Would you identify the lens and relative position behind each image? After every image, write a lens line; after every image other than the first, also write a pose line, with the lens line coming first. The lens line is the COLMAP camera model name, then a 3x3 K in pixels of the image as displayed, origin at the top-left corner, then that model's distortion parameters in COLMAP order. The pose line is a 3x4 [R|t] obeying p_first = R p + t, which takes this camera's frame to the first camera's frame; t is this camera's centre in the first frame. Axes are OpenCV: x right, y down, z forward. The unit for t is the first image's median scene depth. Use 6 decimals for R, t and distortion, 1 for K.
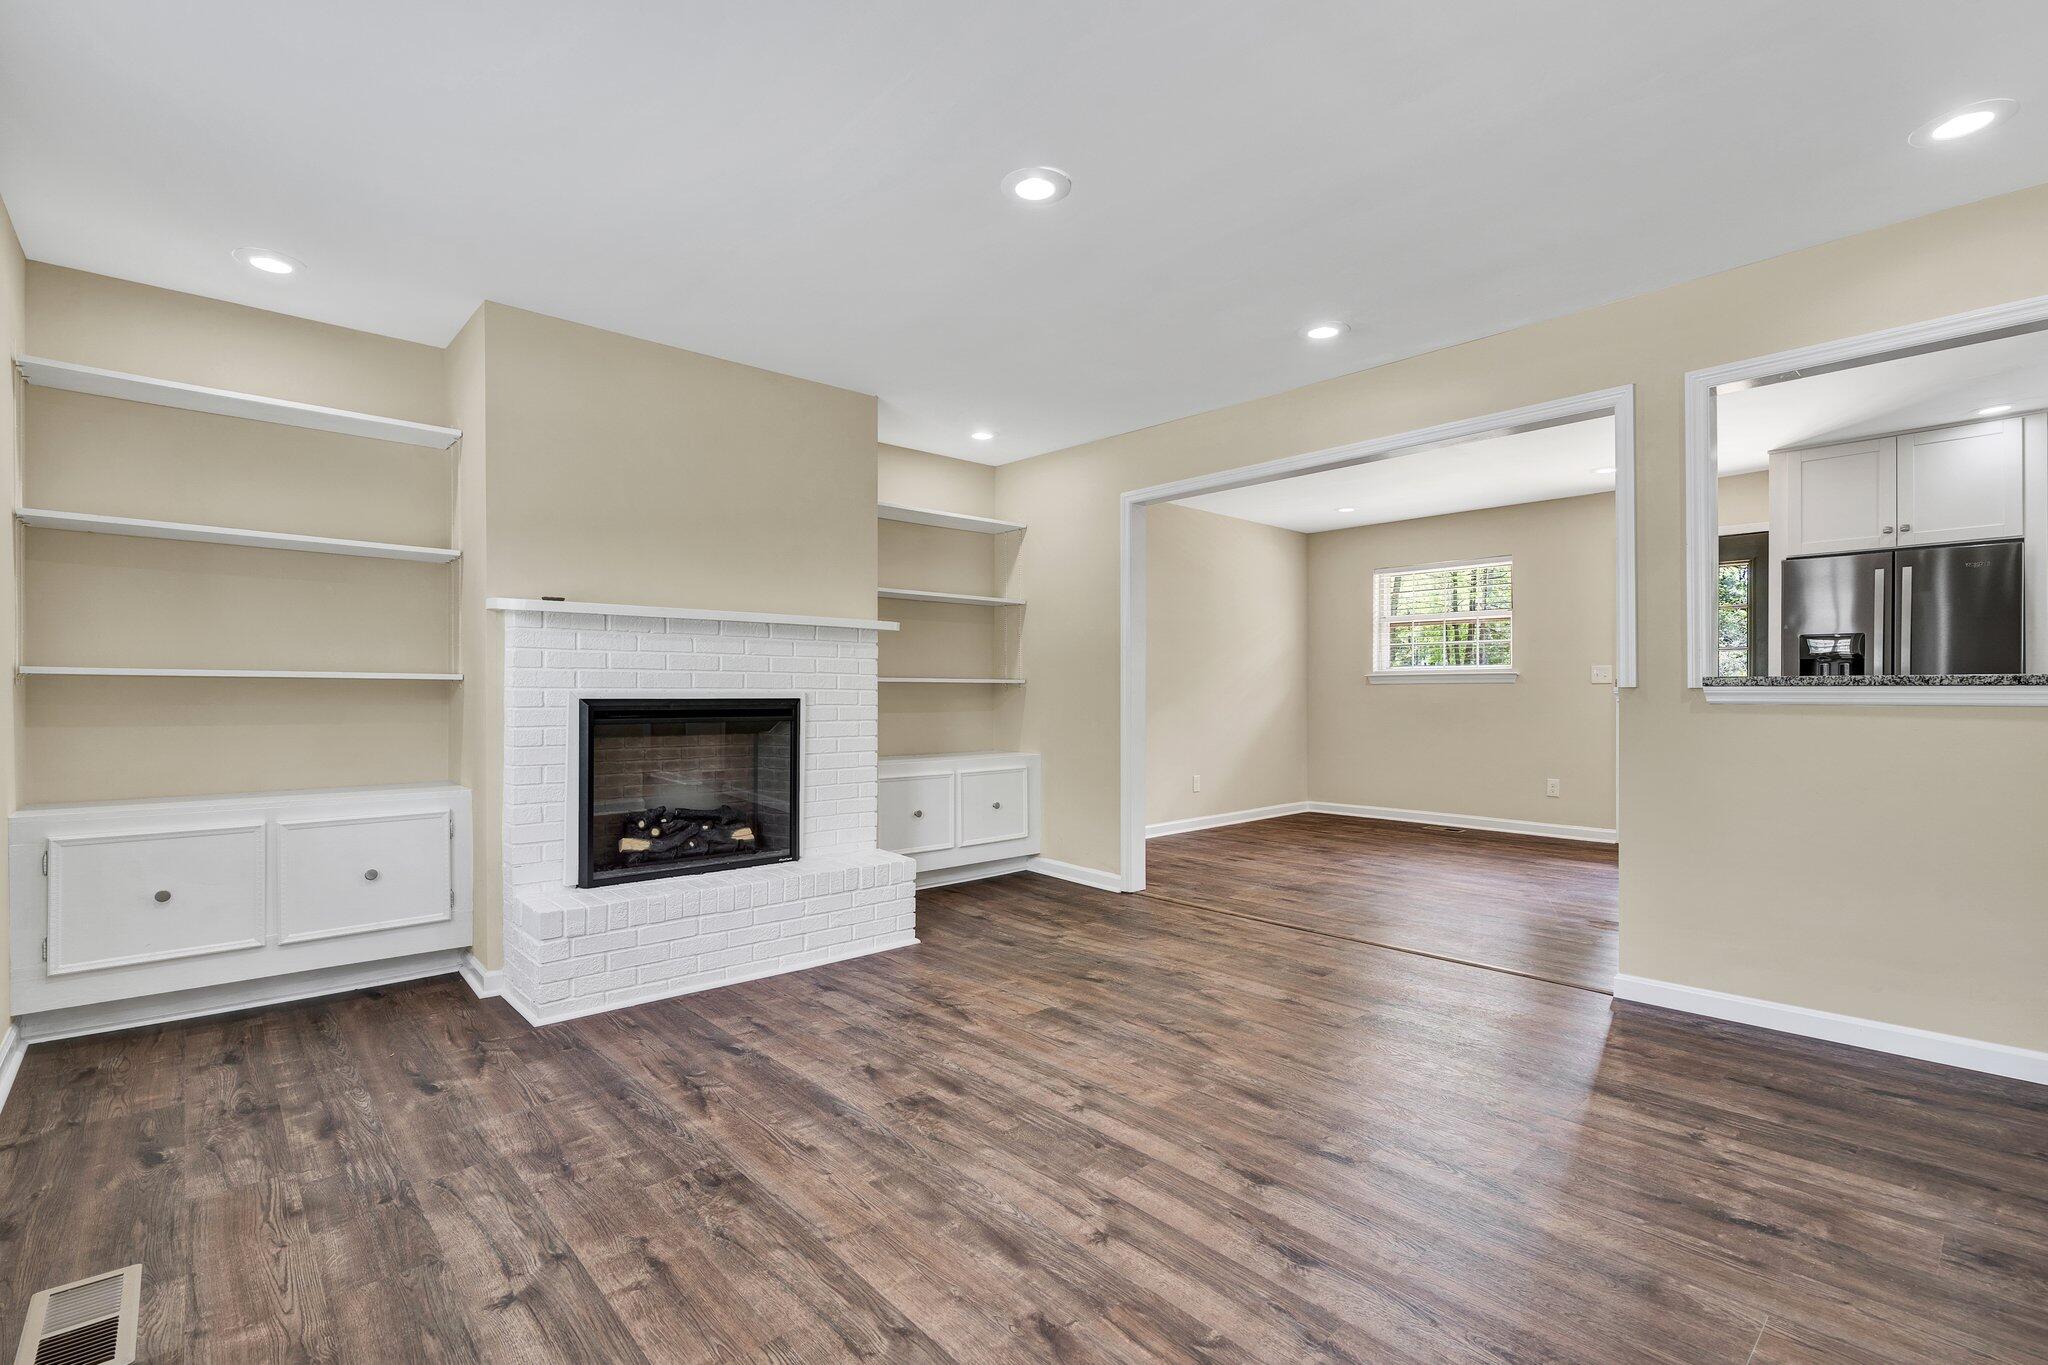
lens RADIAL K [[928.0, 0, 1023.8], [0, 928.0, 686.3], [0, 0, 1]] dist [-0.005513, 0.001578]
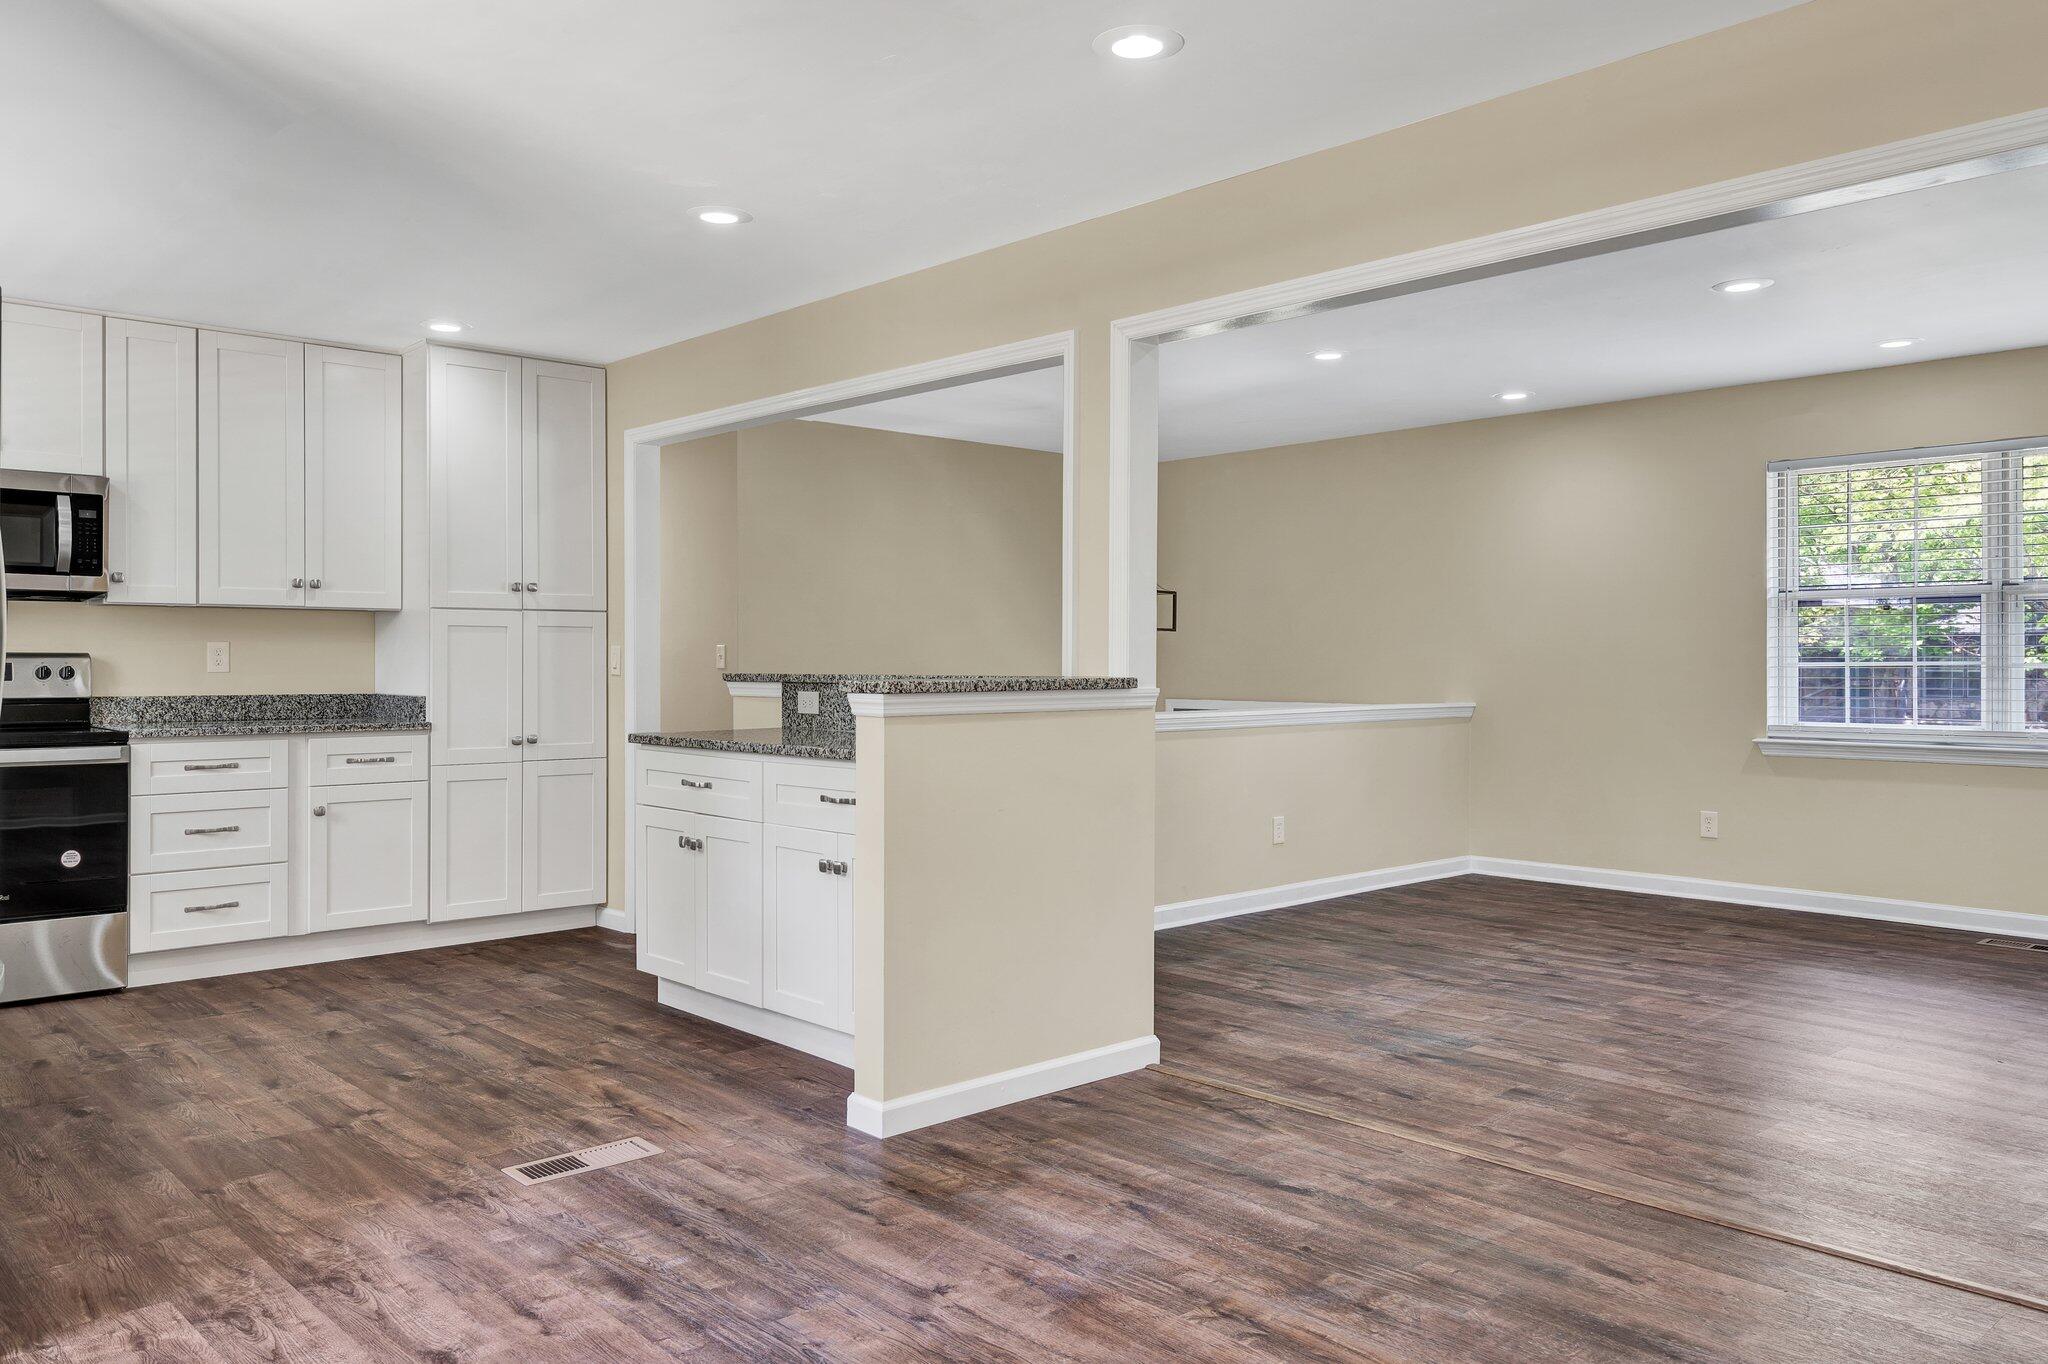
lens RADIAL K [[1521.1, 0, 1021.7], [0, 1521.1, 674.5], [0, 0, 1]] dist [0.027500, -0.000443]
pose [[-0.999962, 0.001189, -0.008676, 1.004318], [0.001152, 0.999990, 0.004228, -0.022192], [0.008681, 0.004218, -0.999953, 3.065533]]
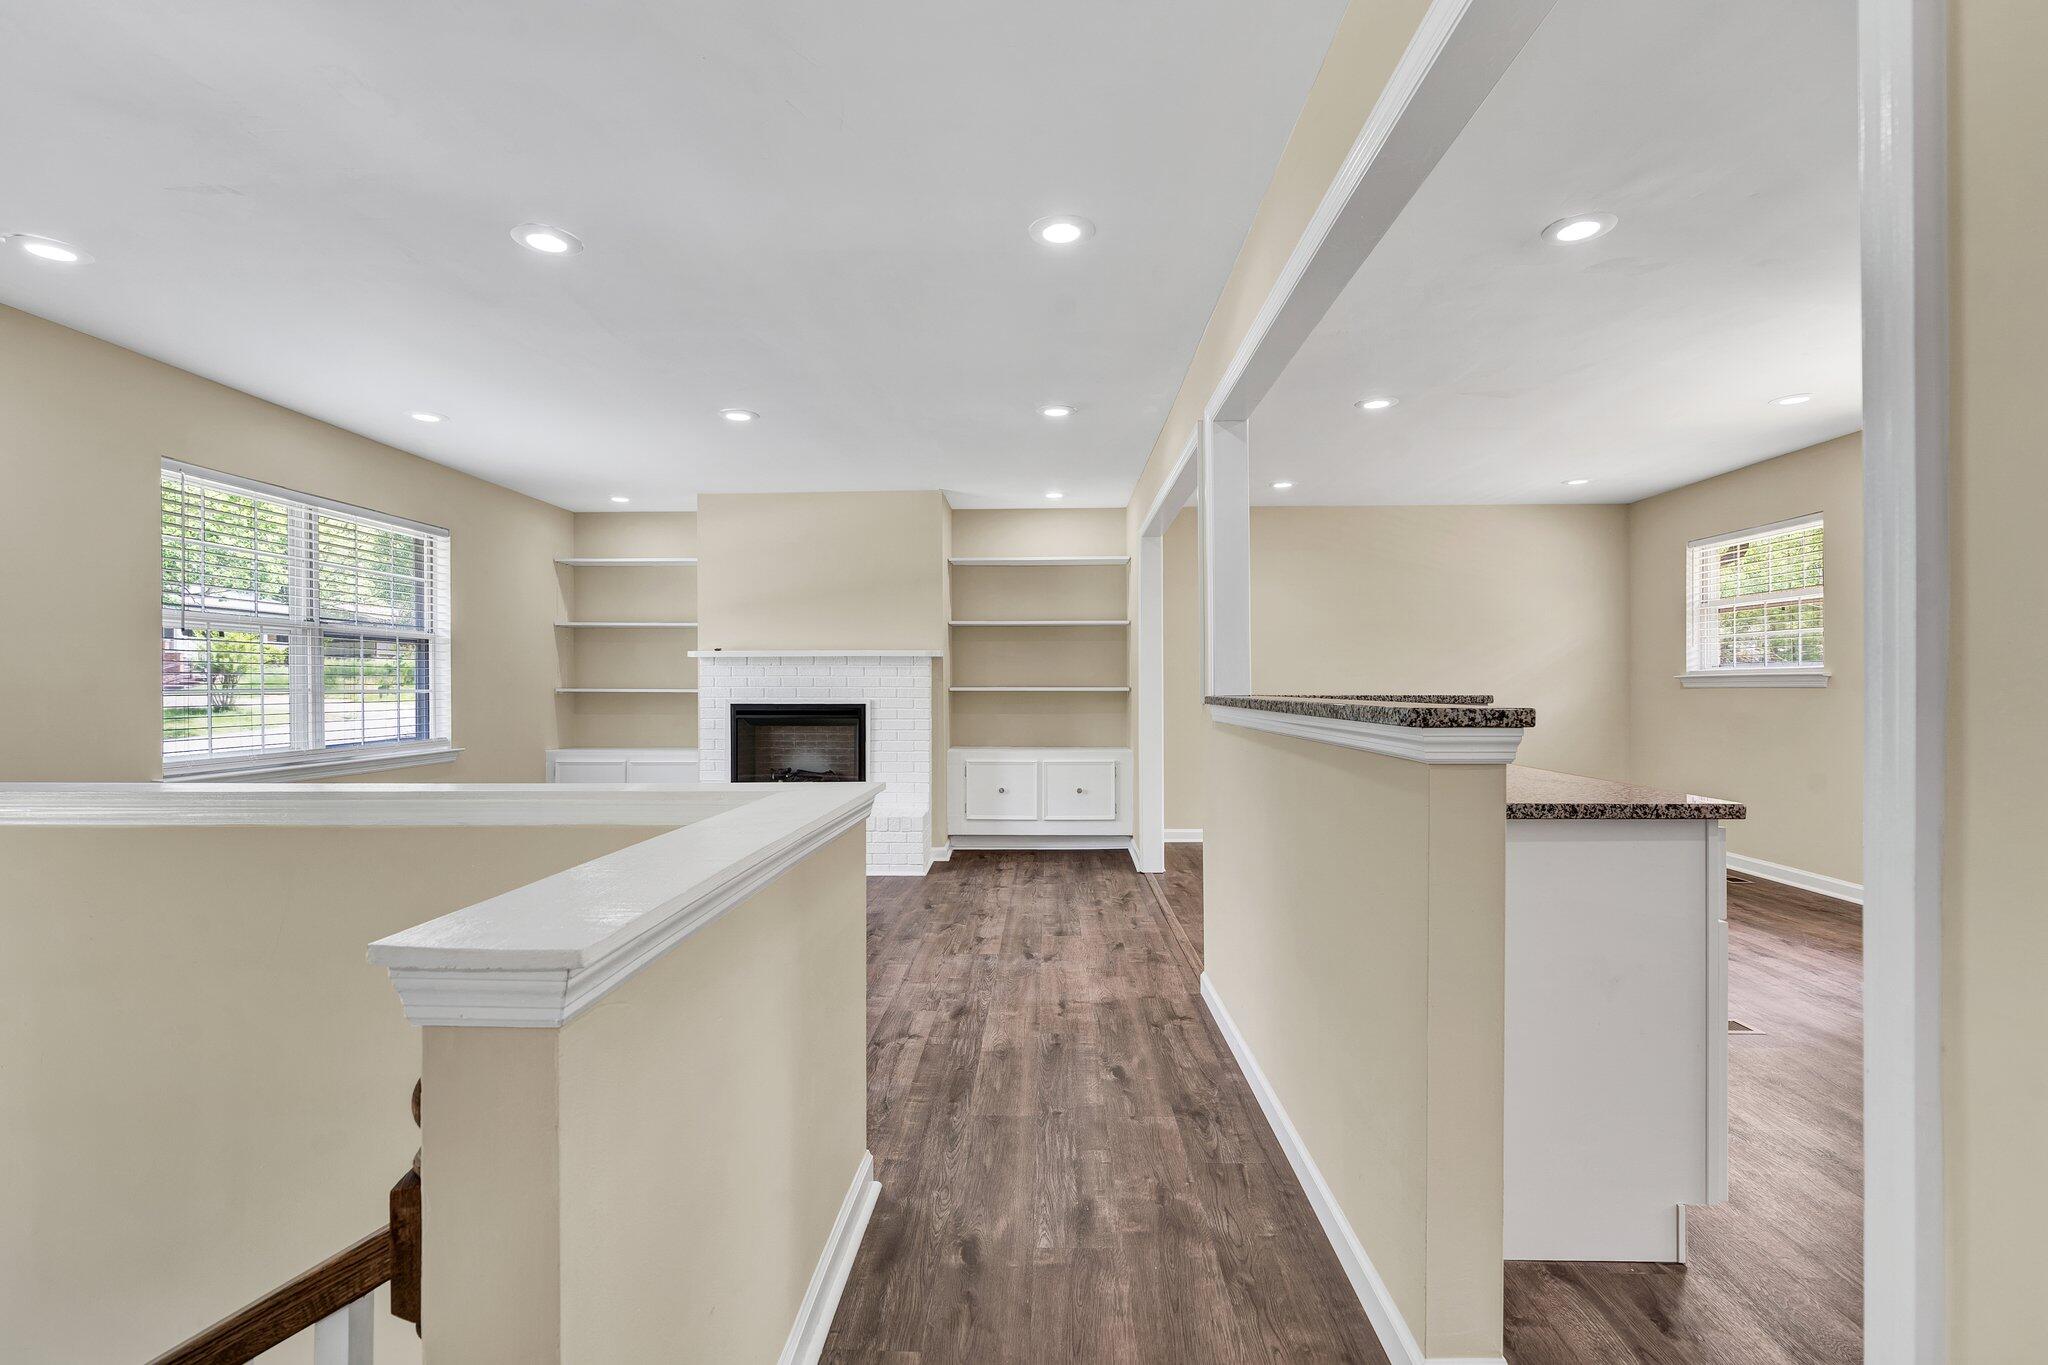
lens RADIAL K [[928.0, 0, 1014.8], [0, 928.0, 688.2], [0, 0, 1]] dist [-0.005513, 0.001578]
pose [[0.719757, -0.002877, -0.694220, 1.601644], [0.006804, 0.999973, 0.002911, -0.026090], [0.694192, -0.006819, 0.719757, 0.110524]]
